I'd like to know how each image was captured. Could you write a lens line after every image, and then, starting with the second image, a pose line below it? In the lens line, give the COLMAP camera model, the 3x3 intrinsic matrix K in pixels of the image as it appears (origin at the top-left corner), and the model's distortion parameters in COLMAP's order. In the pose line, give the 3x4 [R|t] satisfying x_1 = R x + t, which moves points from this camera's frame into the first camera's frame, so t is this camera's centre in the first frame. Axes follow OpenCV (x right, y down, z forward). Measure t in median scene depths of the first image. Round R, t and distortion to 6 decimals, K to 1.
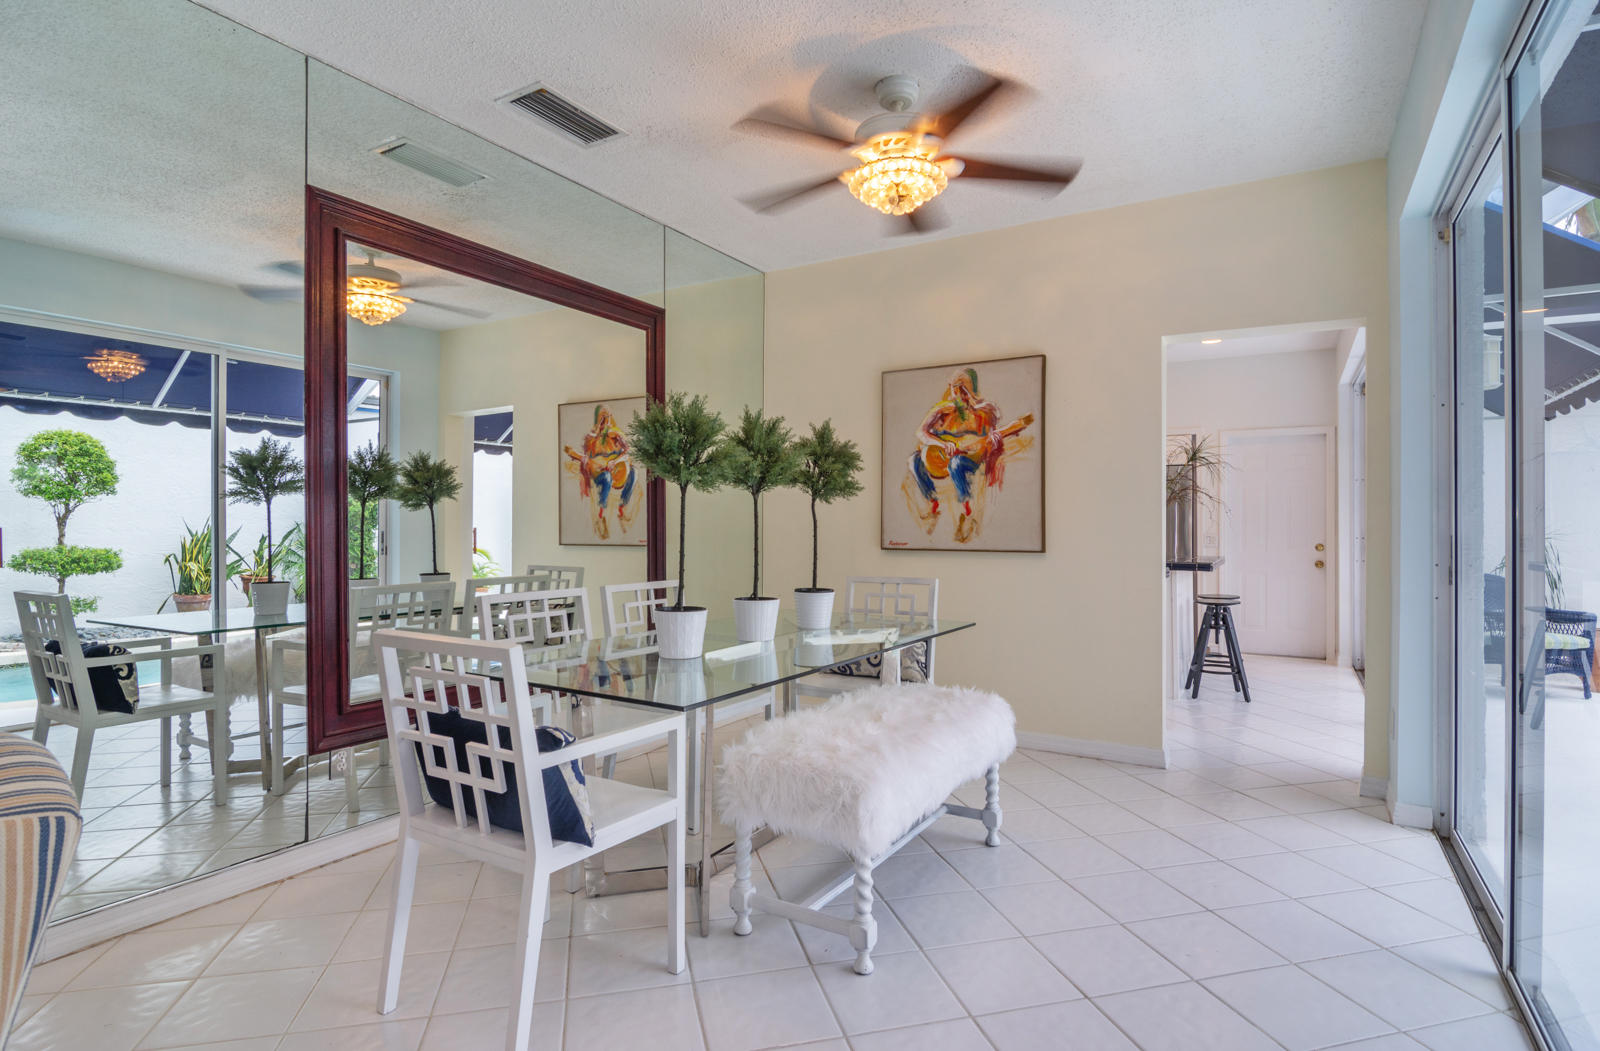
lens RADIAL K [[802.4, 0, 796.6], [0, 802.4, 531.7], [0, 0, 1]] dist [-0.003771, 0.000093]
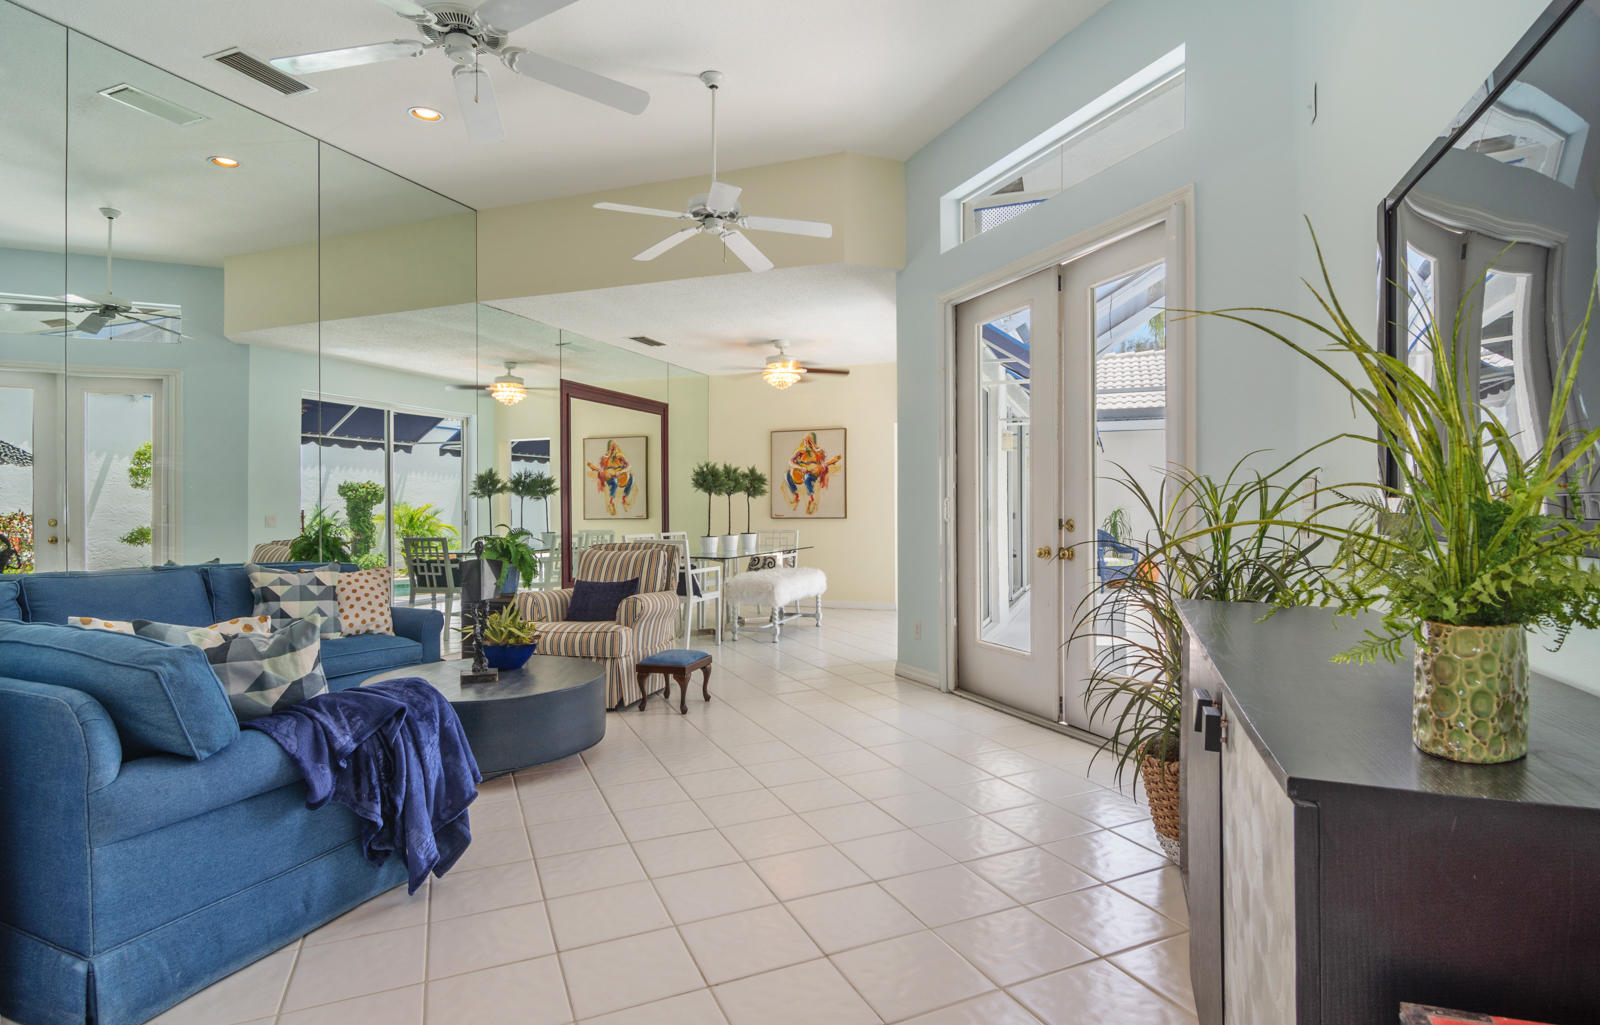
lens RADIAL K [[799.6, 0, 799.7], [0, 799.6, 516.4], [0, 0, 1]] dist [0.000518, 0.000022]
pose [[0.985170, -0.008859, 0.171352, -0.183071], [0.007777, 0.999945, 0.006985, 0.002948], [-0.171404, -0.005548, 0.985185, -1.084372]]
